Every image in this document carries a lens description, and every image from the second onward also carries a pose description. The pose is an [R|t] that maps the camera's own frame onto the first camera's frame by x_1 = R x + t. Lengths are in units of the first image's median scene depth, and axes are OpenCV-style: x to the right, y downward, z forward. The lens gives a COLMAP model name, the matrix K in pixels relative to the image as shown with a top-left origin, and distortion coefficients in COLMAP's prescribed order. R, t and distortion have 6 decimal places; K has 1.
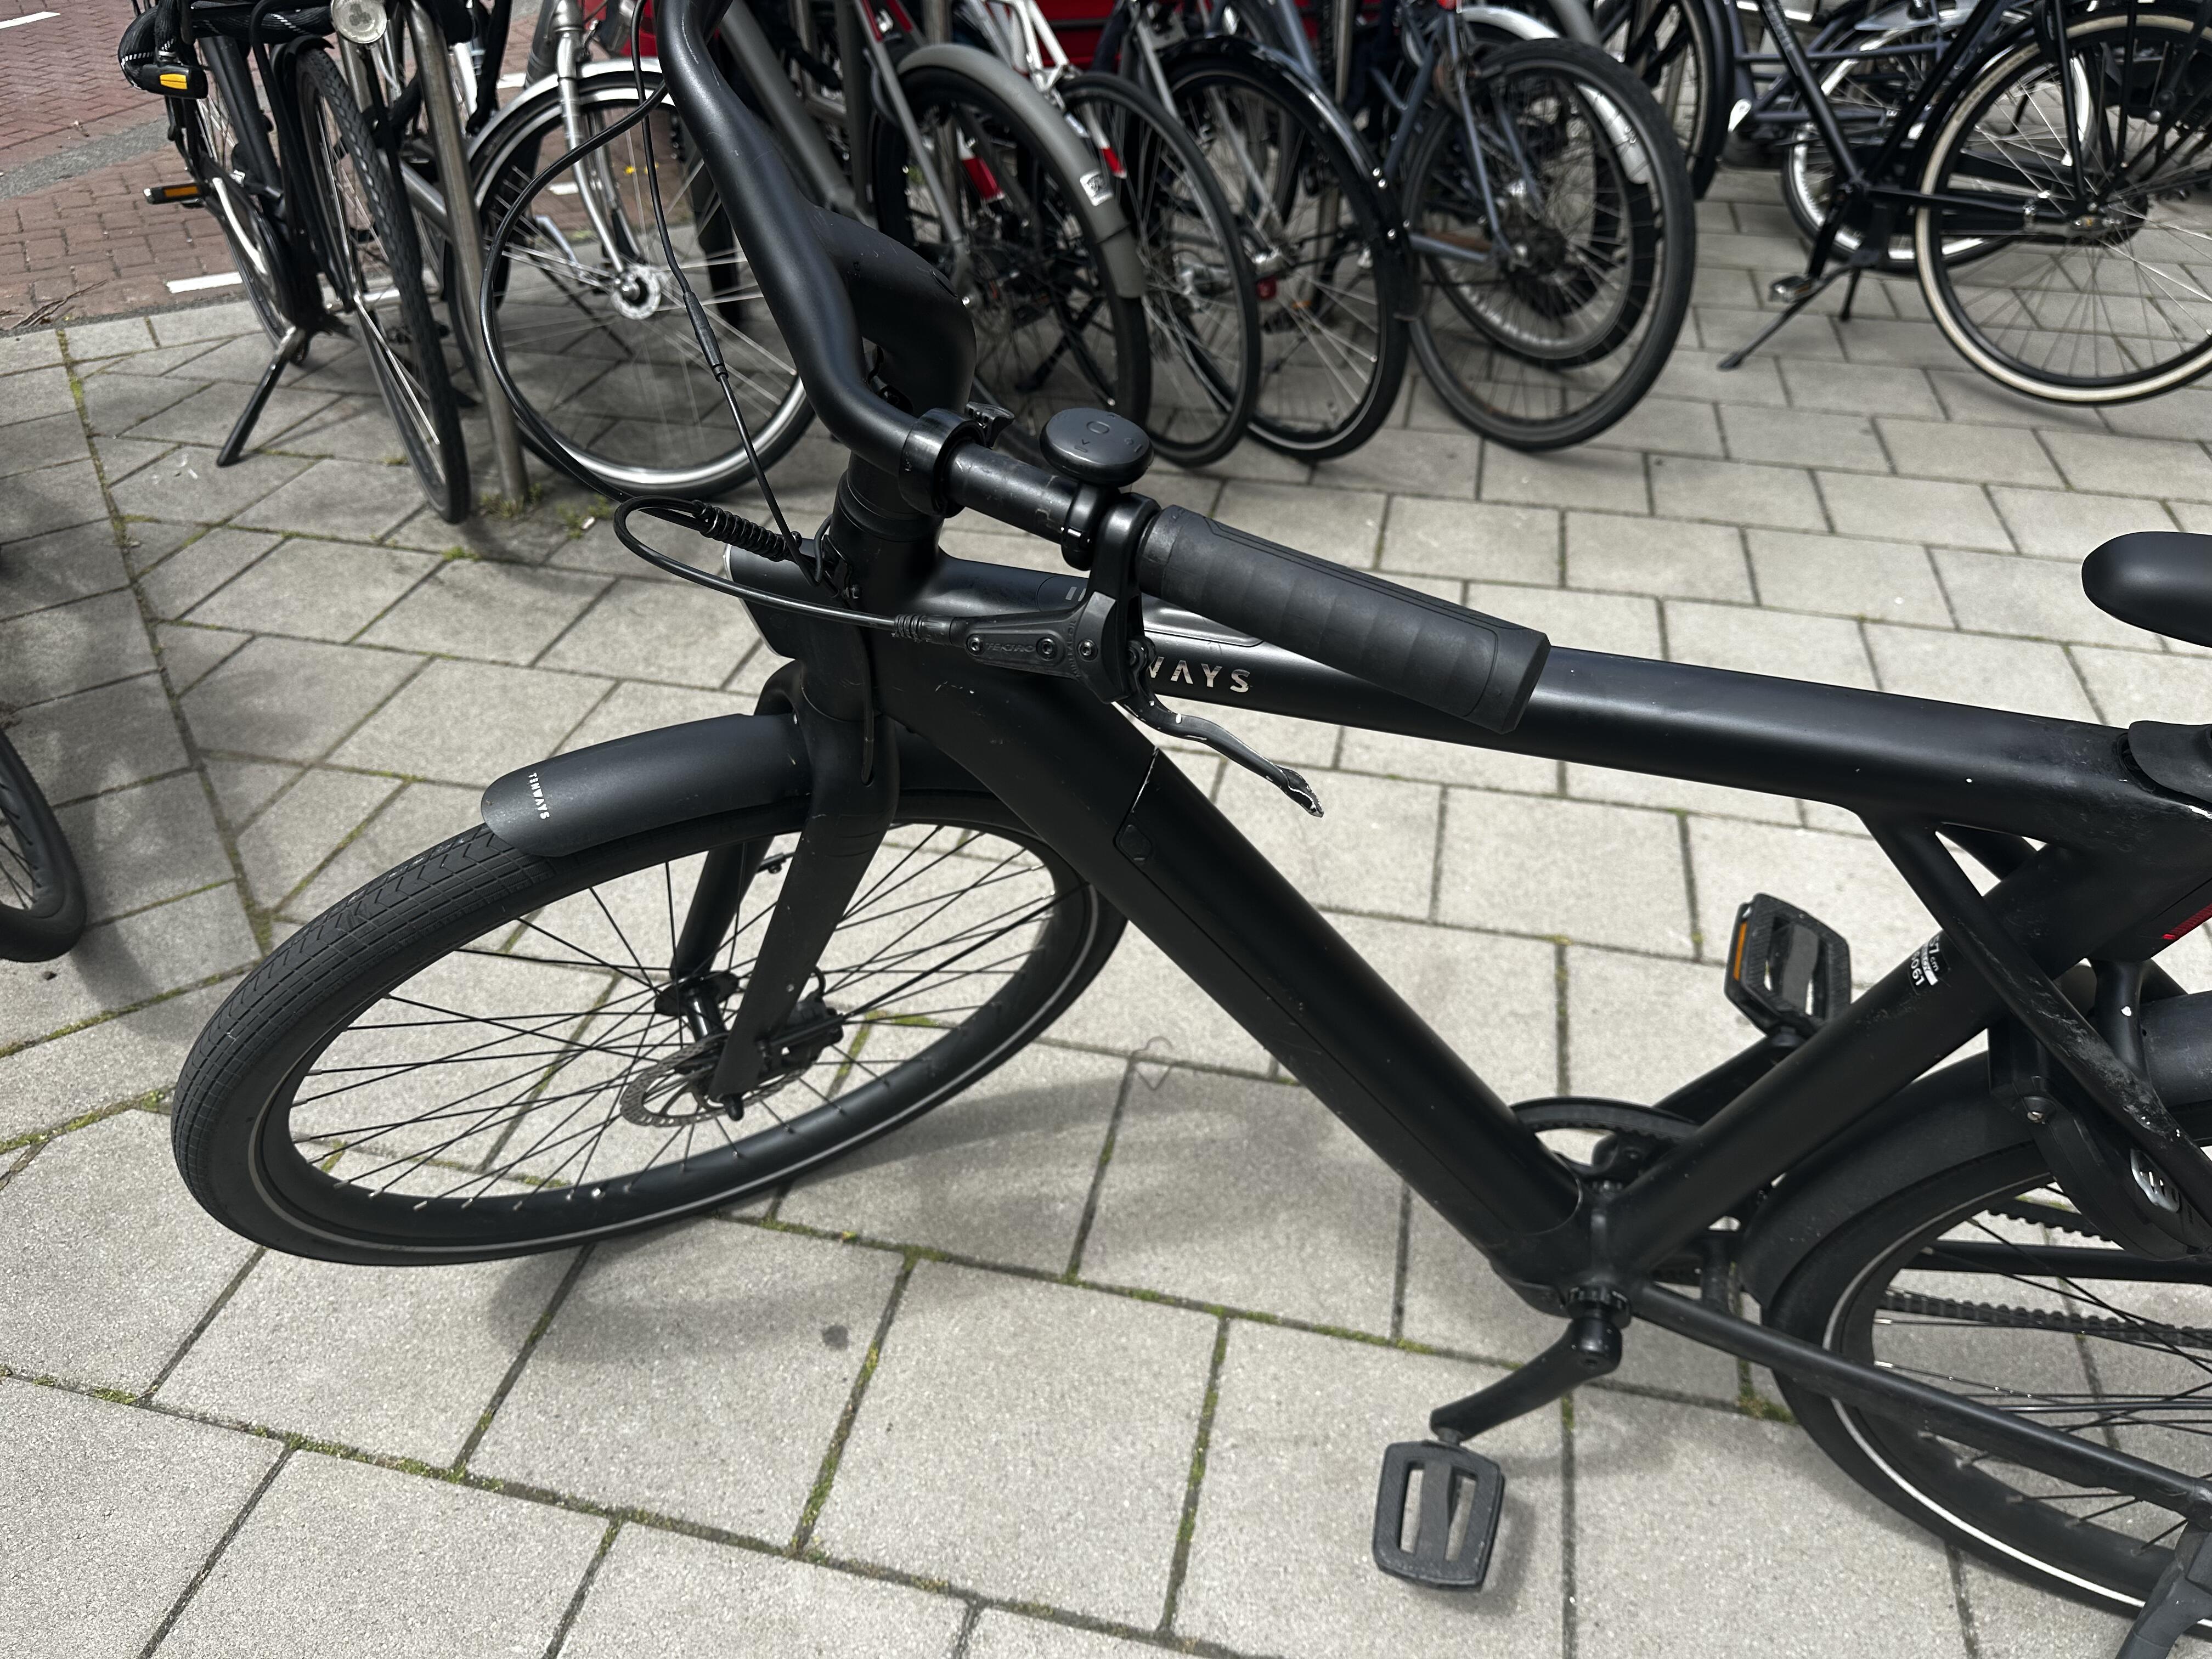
lens RADIAL K [[1582.8, 0, 1028.2], [0, 1582.8, 808.3], [0, 0, 1]] dist [0.005745, -0.020642]
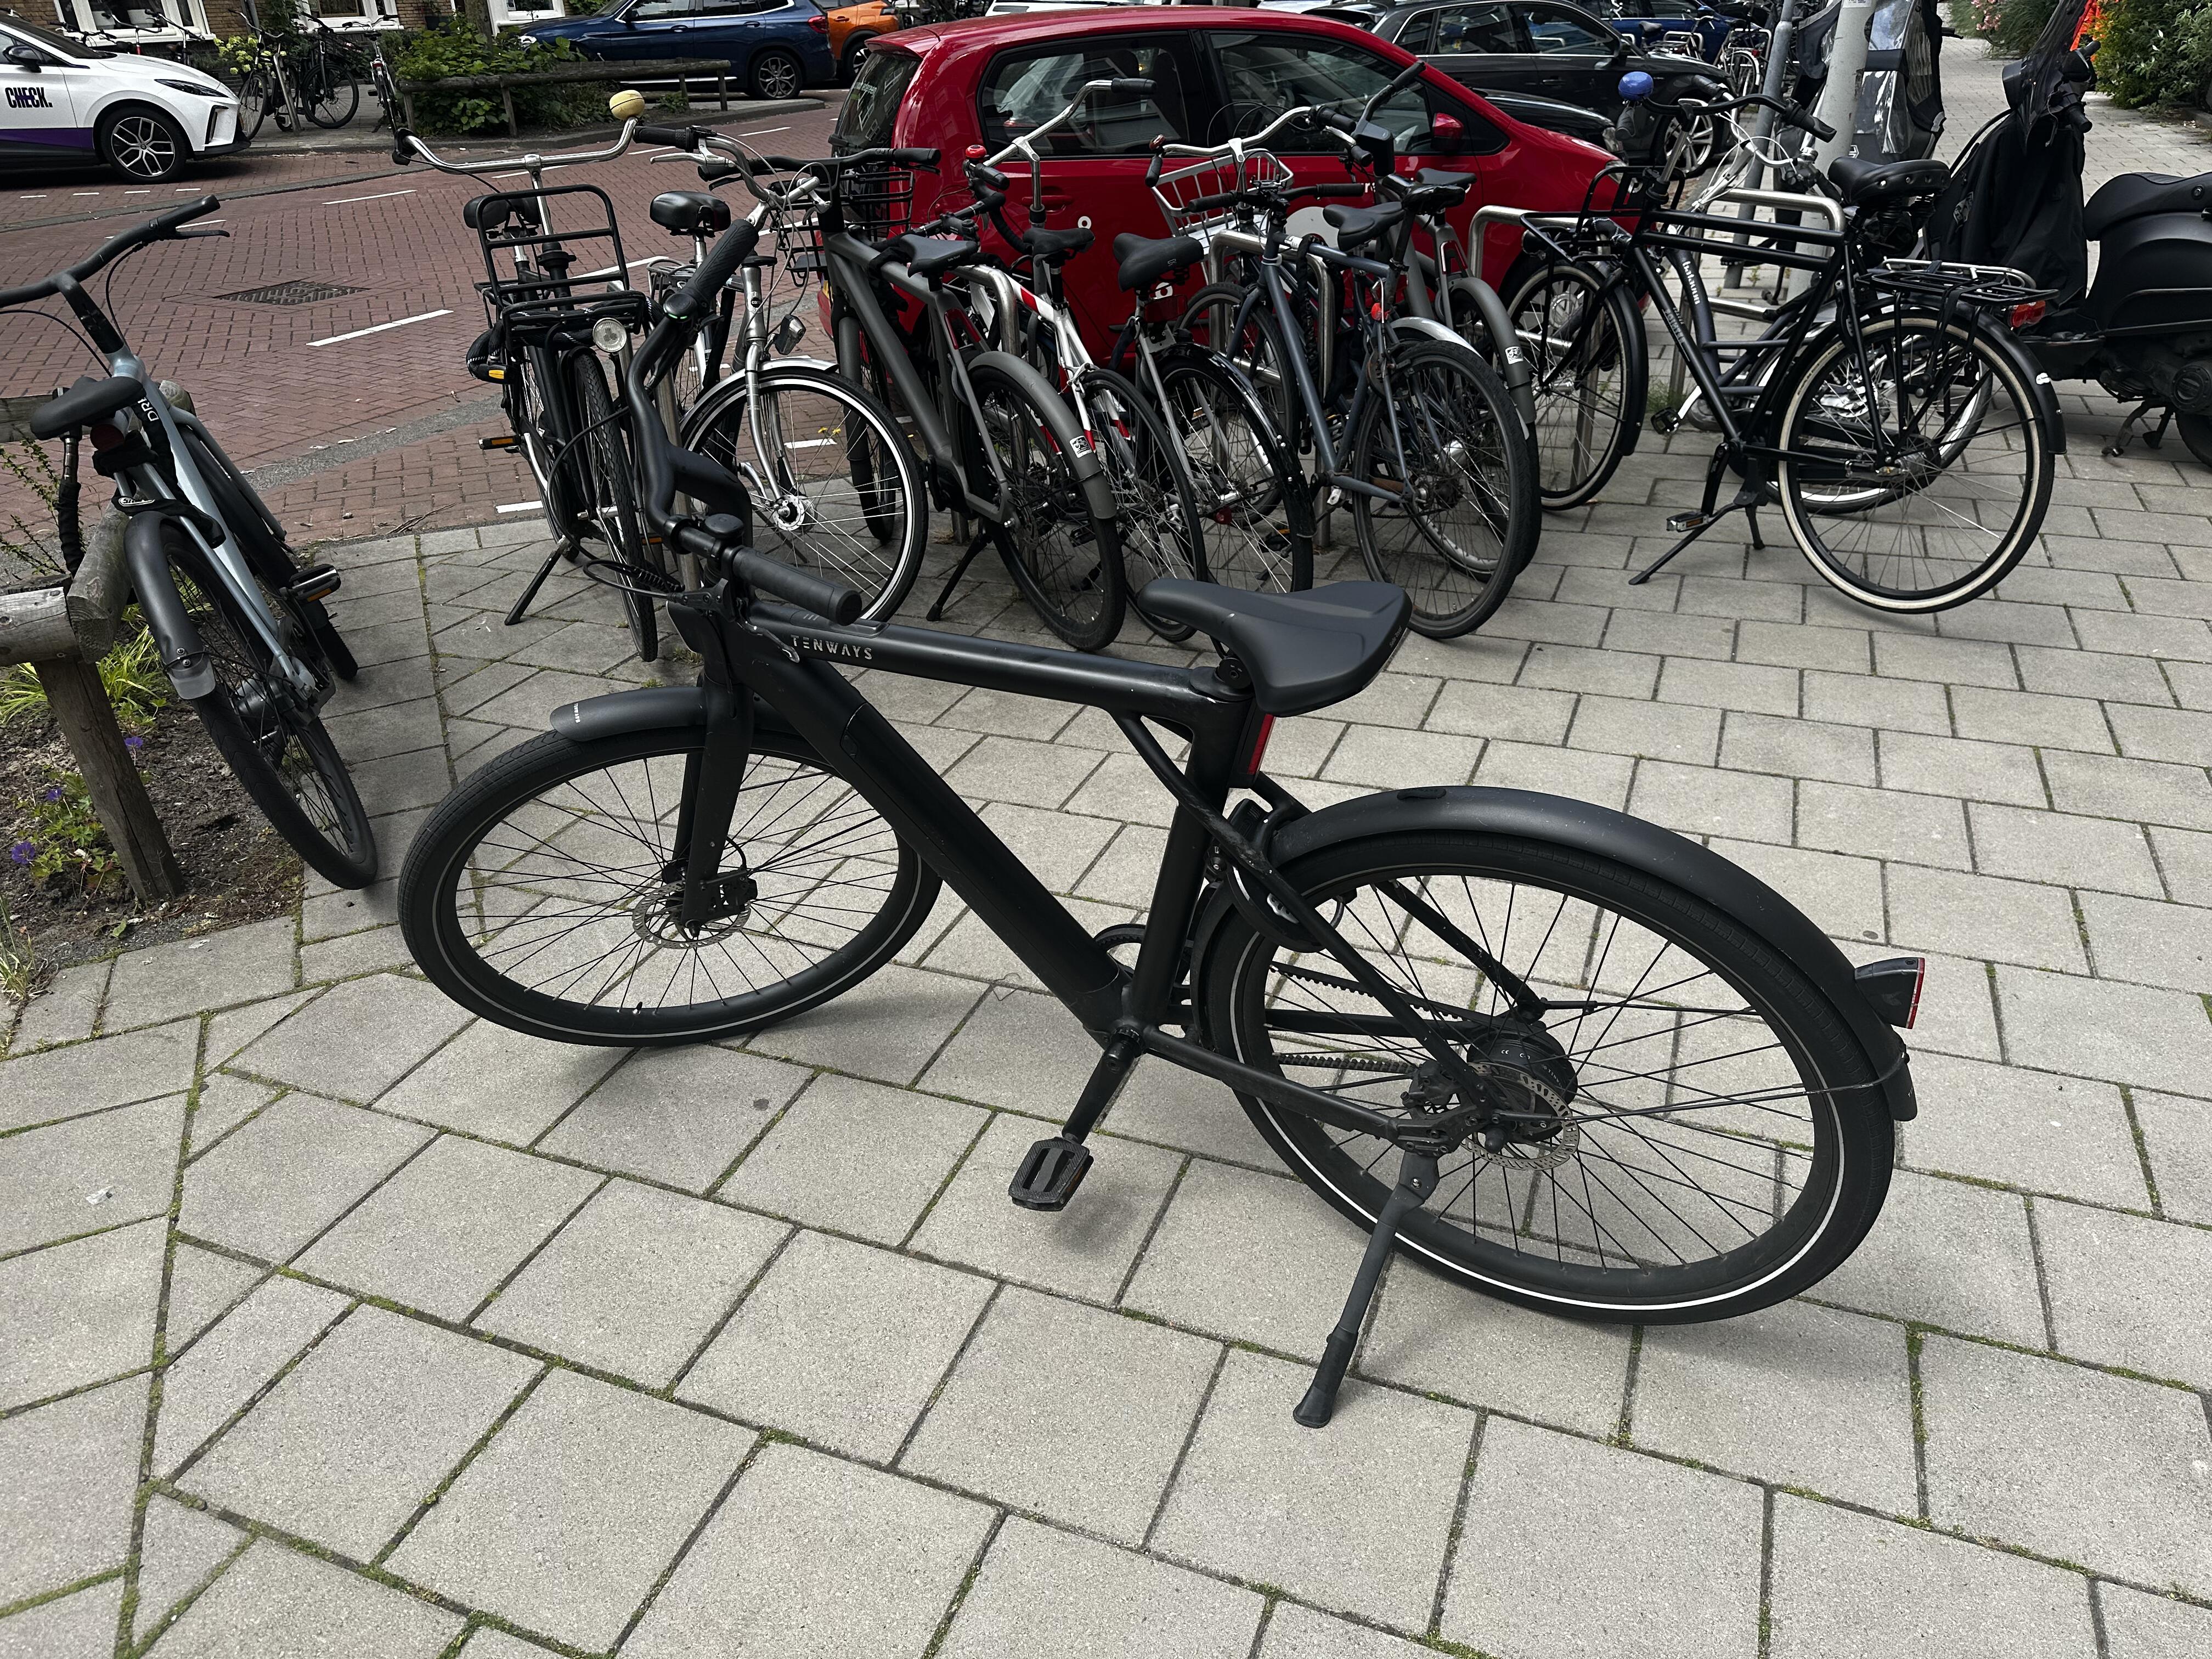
lens RADIAL K [[1580.0, 0, 1062.1], [0, 1580.0, 813.5], [0, 0, 1]] dist [0.038924, -0.042003]
pose [[0.986882, 0.041696, -0.155968, 0.243145], [-0.064311, 0.987647, -0.142890, 0.140390], [0.148084, 0.151046, 0.977372, -0.344249]]
